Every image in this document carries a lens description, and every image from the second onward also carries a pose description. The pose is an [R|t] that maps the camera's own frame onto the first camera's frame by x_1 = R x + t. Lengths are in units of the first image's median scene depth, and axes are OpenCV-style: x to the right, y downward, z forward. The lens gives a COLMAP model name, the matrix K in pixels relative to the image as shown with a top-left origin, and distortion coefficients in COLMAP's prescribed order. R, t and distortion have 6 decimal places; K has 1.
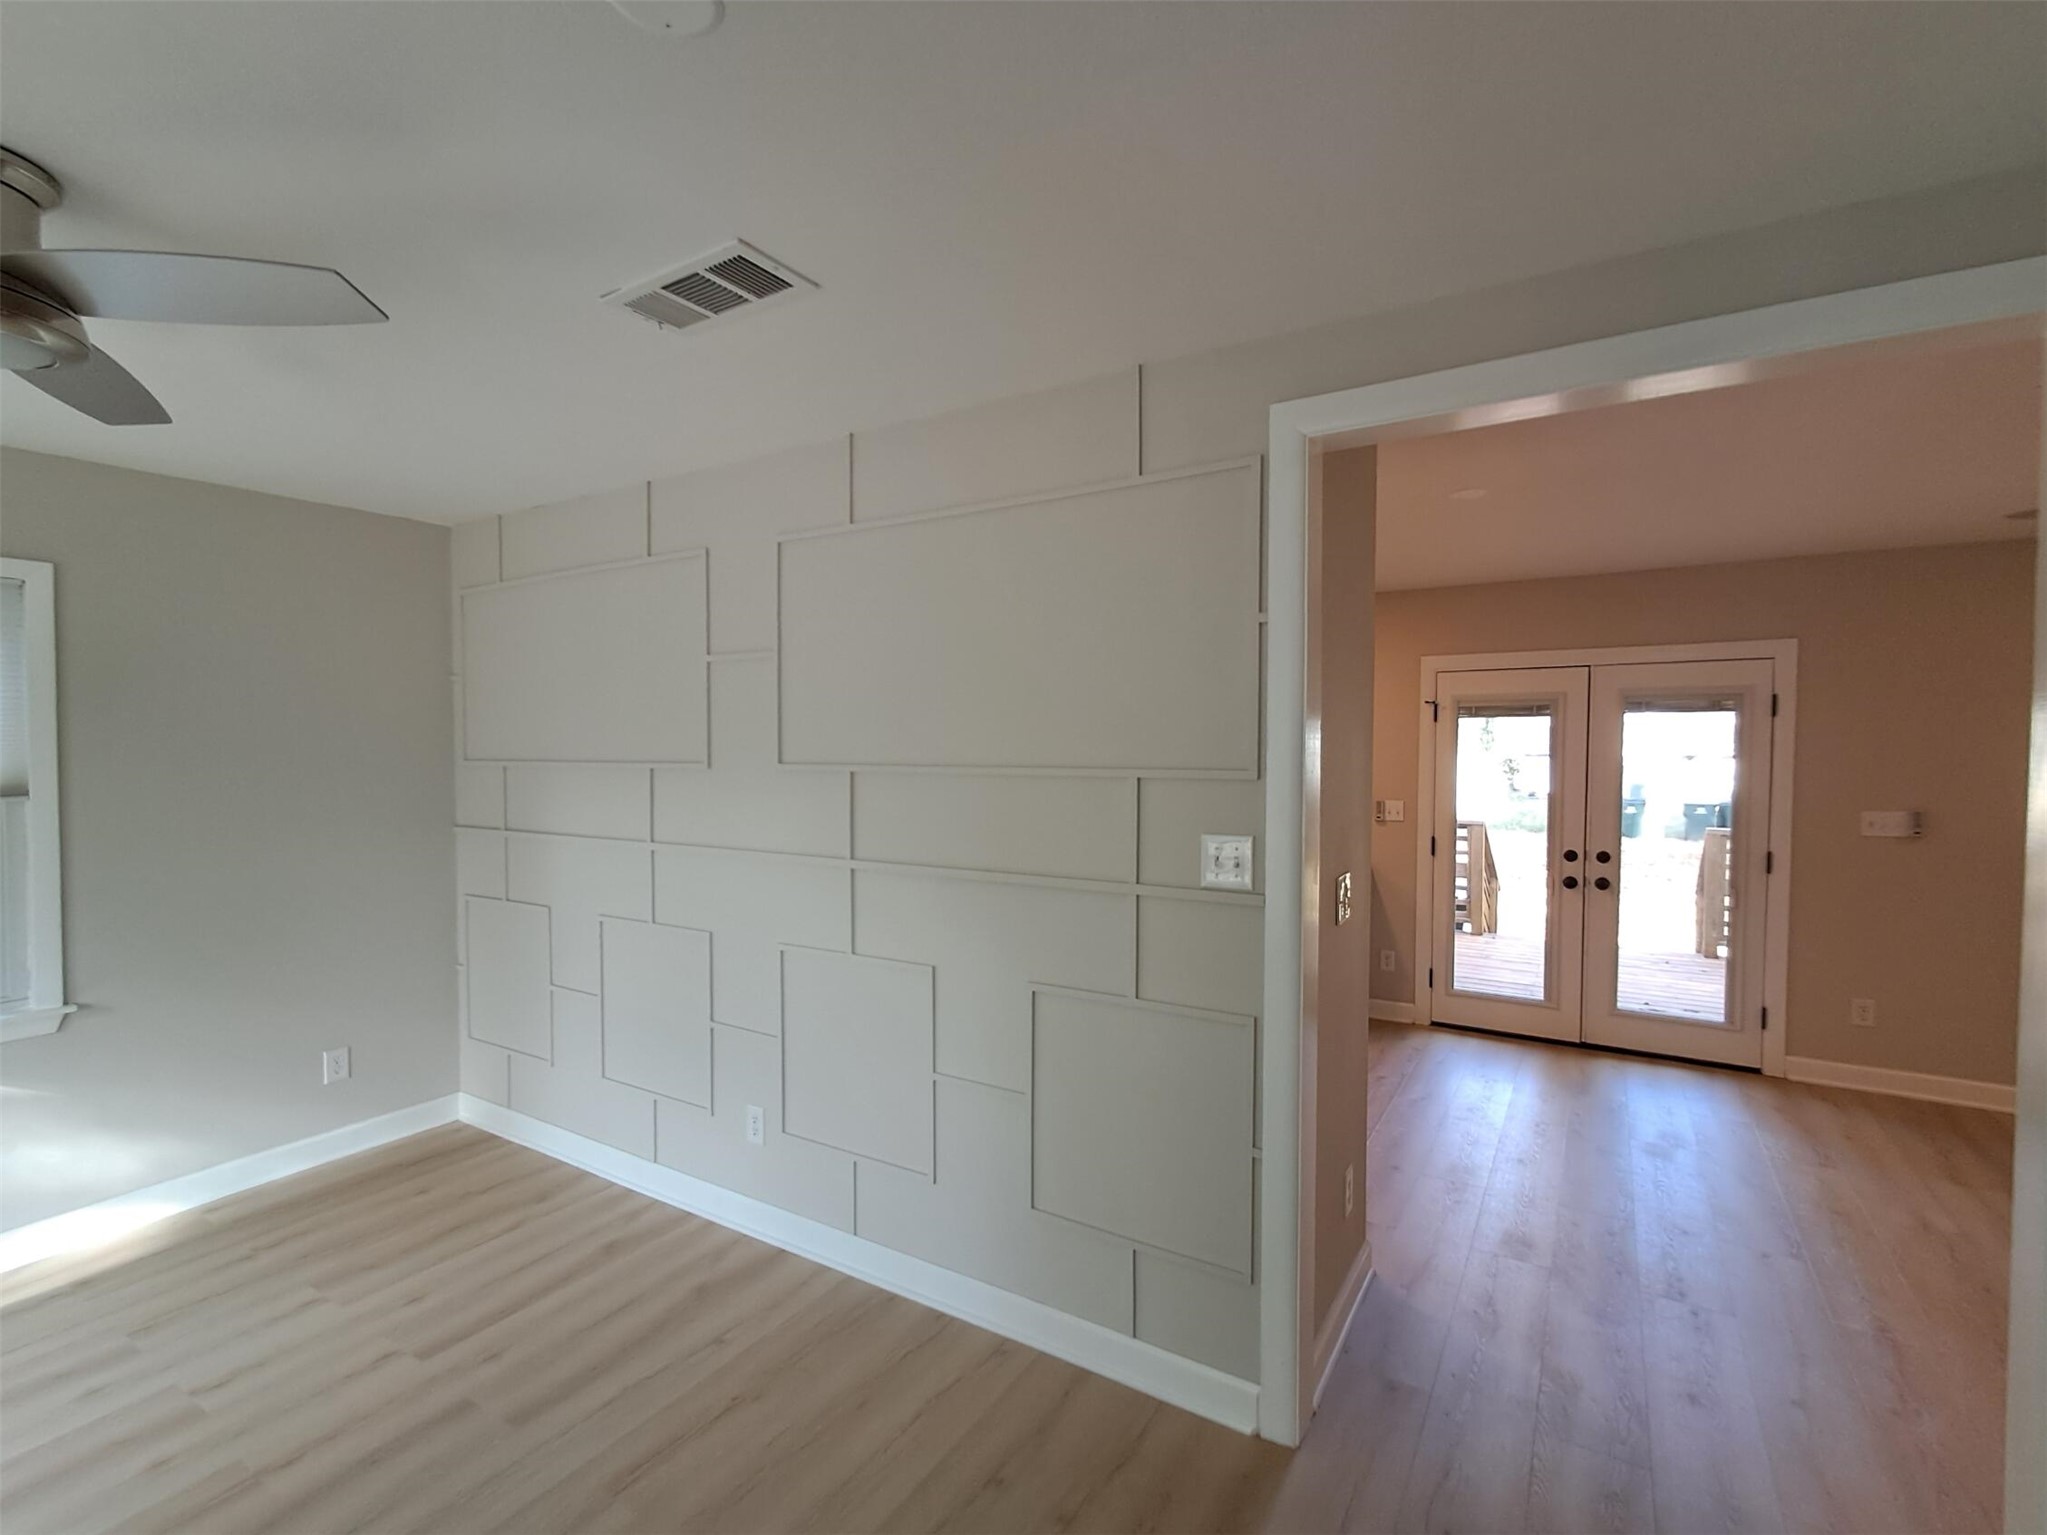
lens RADIAL K [[925.9, 0, 1049.1], [0, 925.9, 777.7], [0, 0, 1]] dist [0.004156, 0.002849]
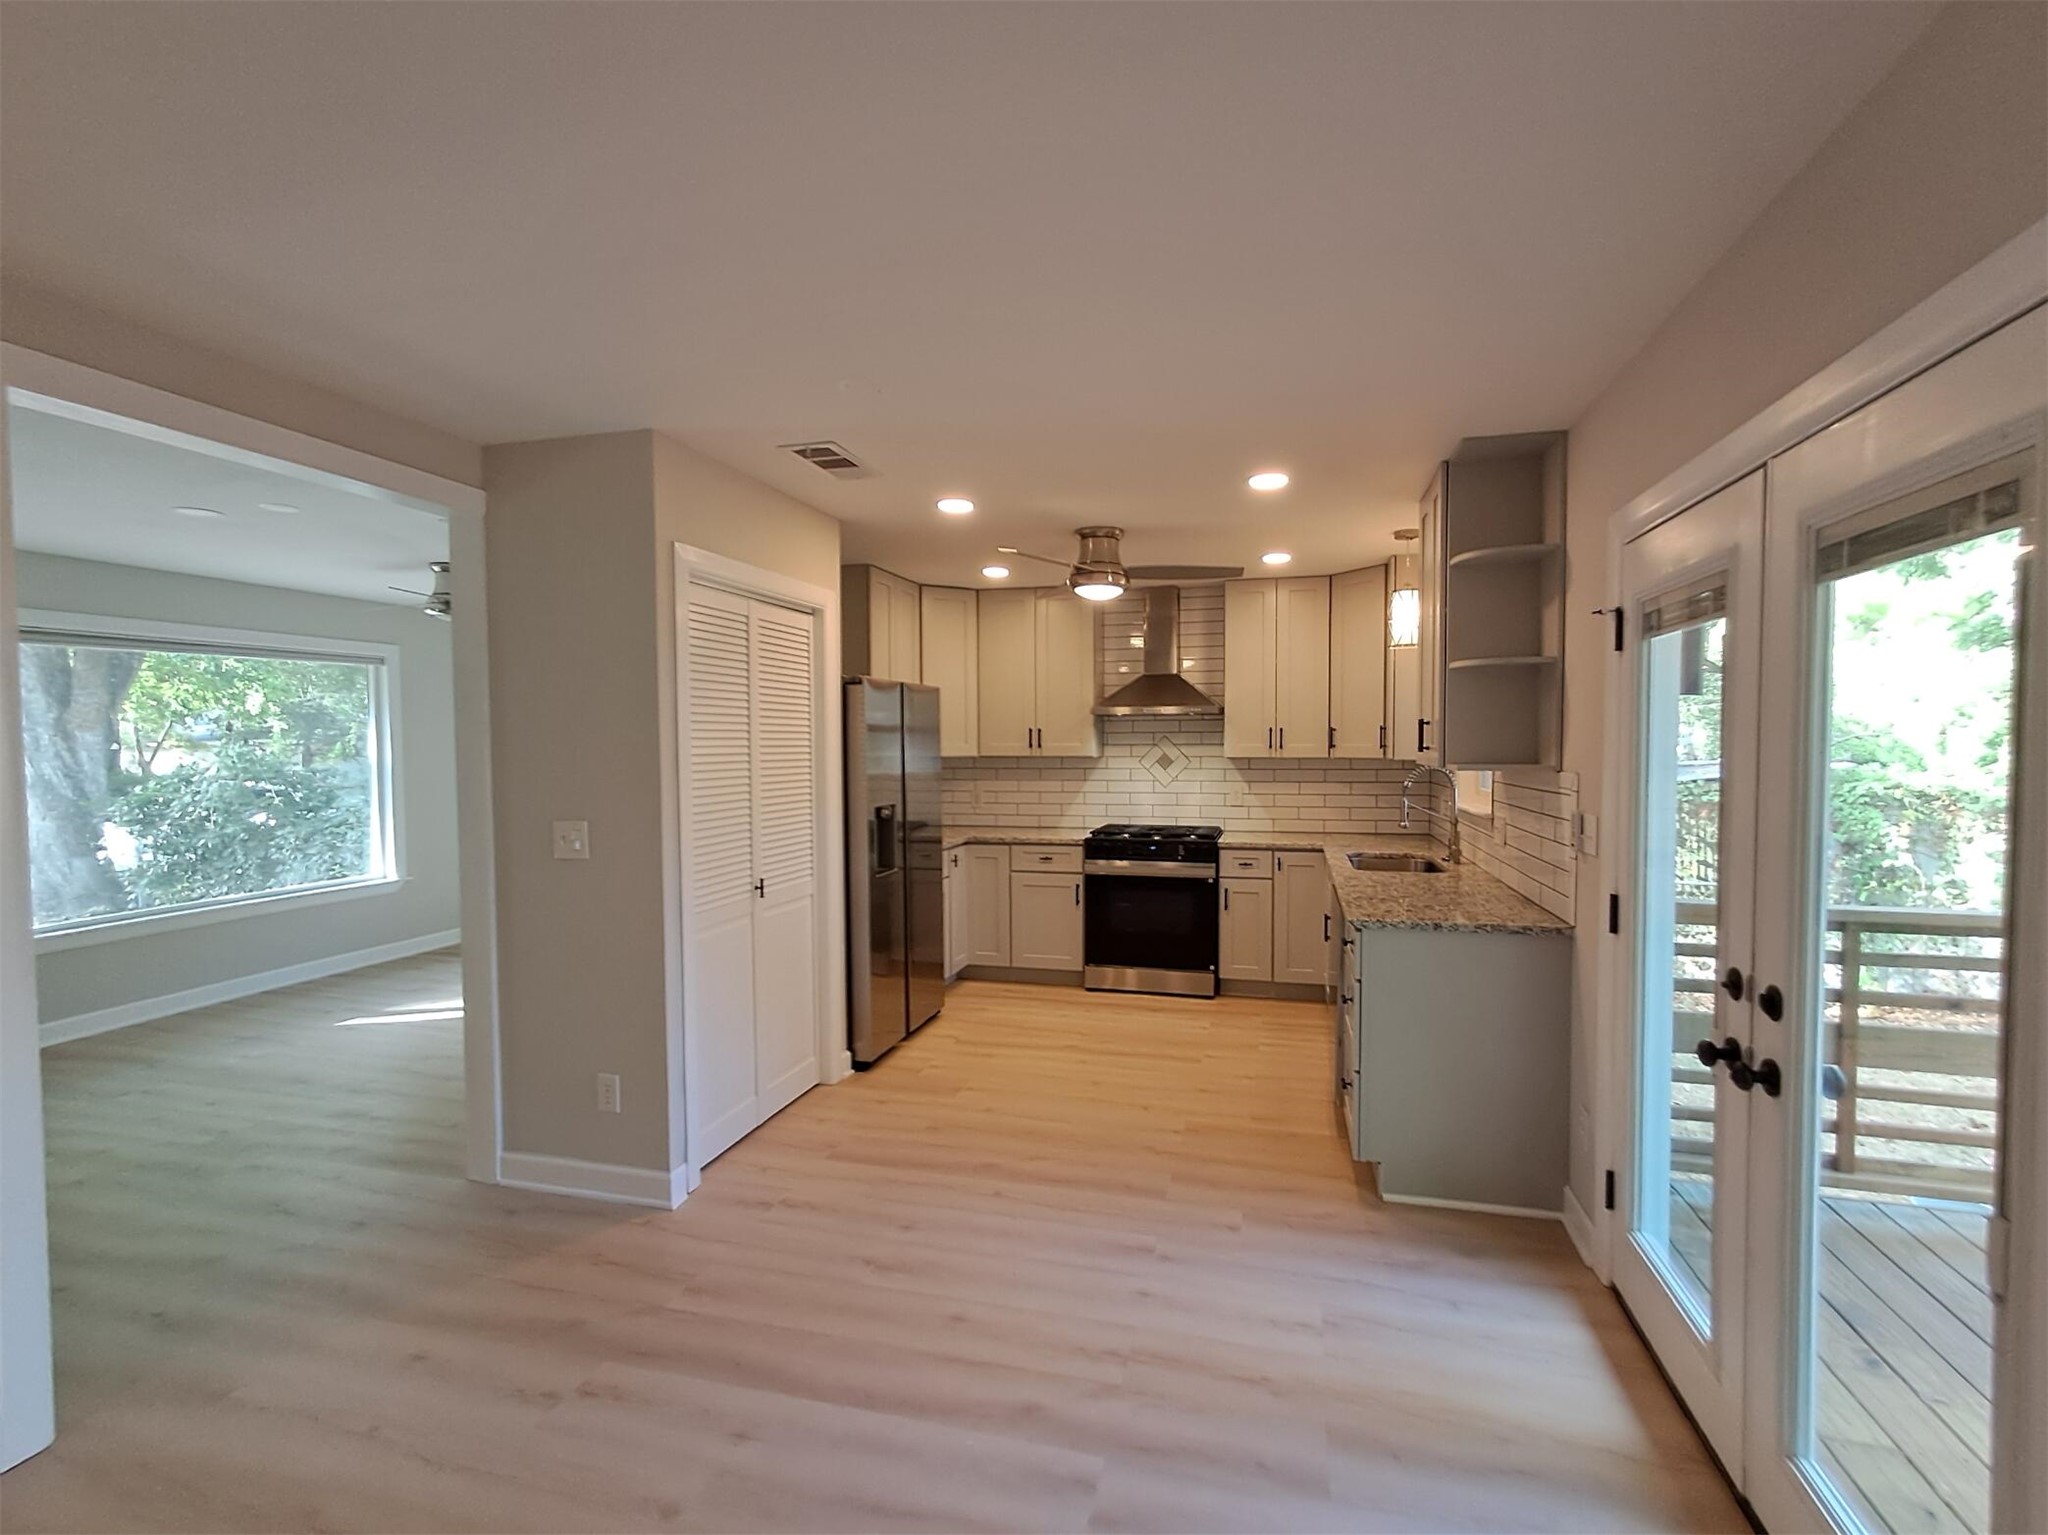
lens RADIAL K [[926.3, 0, 1037.9], [0, 926.3, 767.1], [0, 0, 1]] dist [0.004156, 0.002849]
pose [[0.271945, 0.025736, -0.961969, 0.851343], [-0.025317, 0.999488, 0.019583, -0.003109], [0.961980, 0.019029, 0.272457, 0.632779]]
